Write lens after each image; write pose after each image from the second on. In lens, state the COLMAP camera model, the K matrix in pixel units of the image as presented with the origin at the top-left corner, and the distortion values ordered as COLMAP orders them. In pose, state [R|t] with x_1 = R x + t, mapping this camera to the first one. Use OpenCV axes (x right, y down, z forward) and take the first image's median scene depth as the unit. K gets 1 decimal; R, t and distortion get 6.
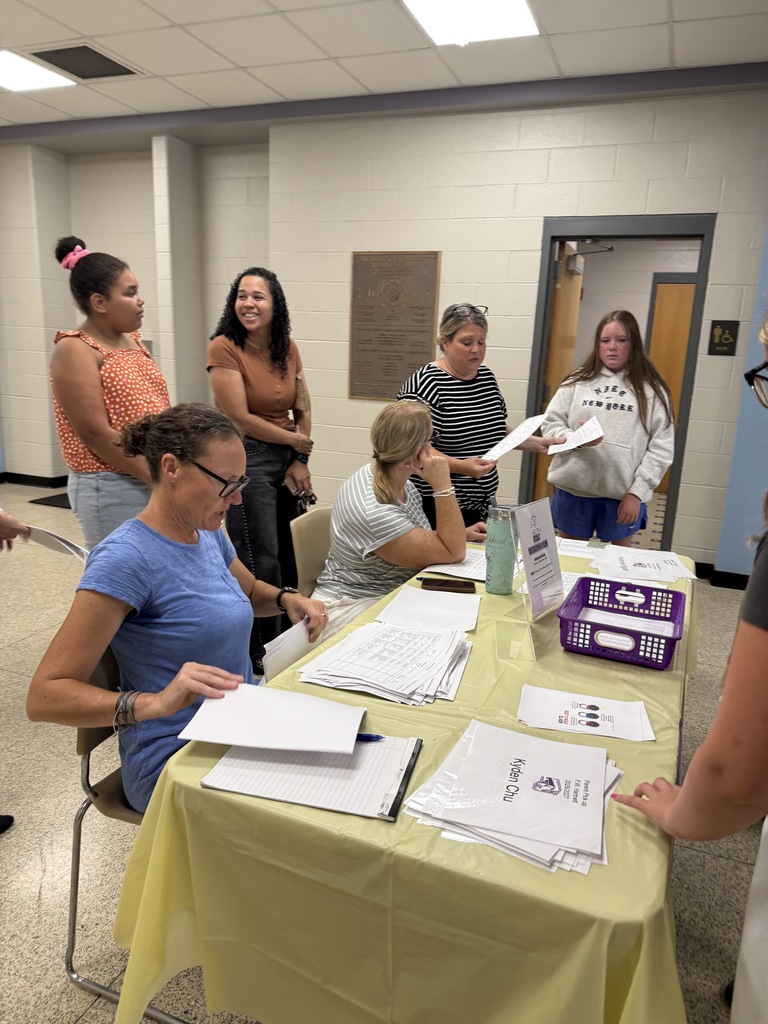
lens RADIAL K [[713.7, 0, 384.0], [0, 713.7, 512.0], [0, 0, 1]] dist [0.008854, 0.000141]
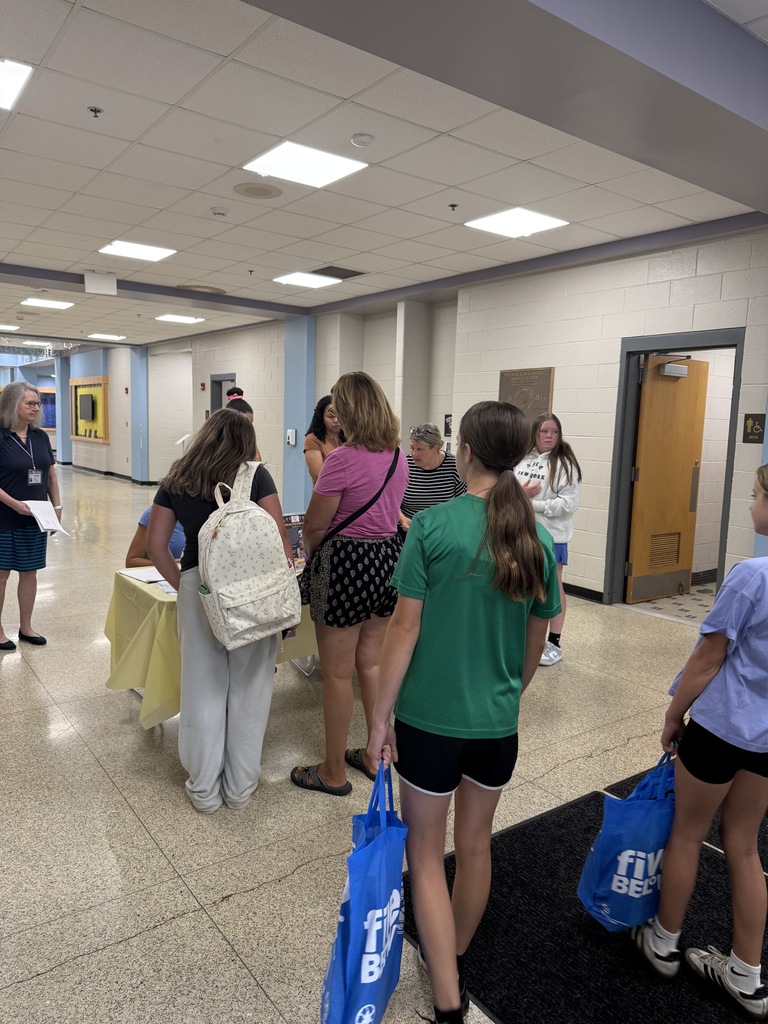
lens RADIAL K [[725.6, 0, 384.0], [0, 725.6, 512.0], [0, 0, 1]] dist [-0.006394, -0.001737]
pose [[0.848756, 0.042936, -0.527039, 0.584997], [-0.112831, 0.988449, -0.101180, 0.076034], [0.516607, 0.145343, 0.843796, -0.276496]]
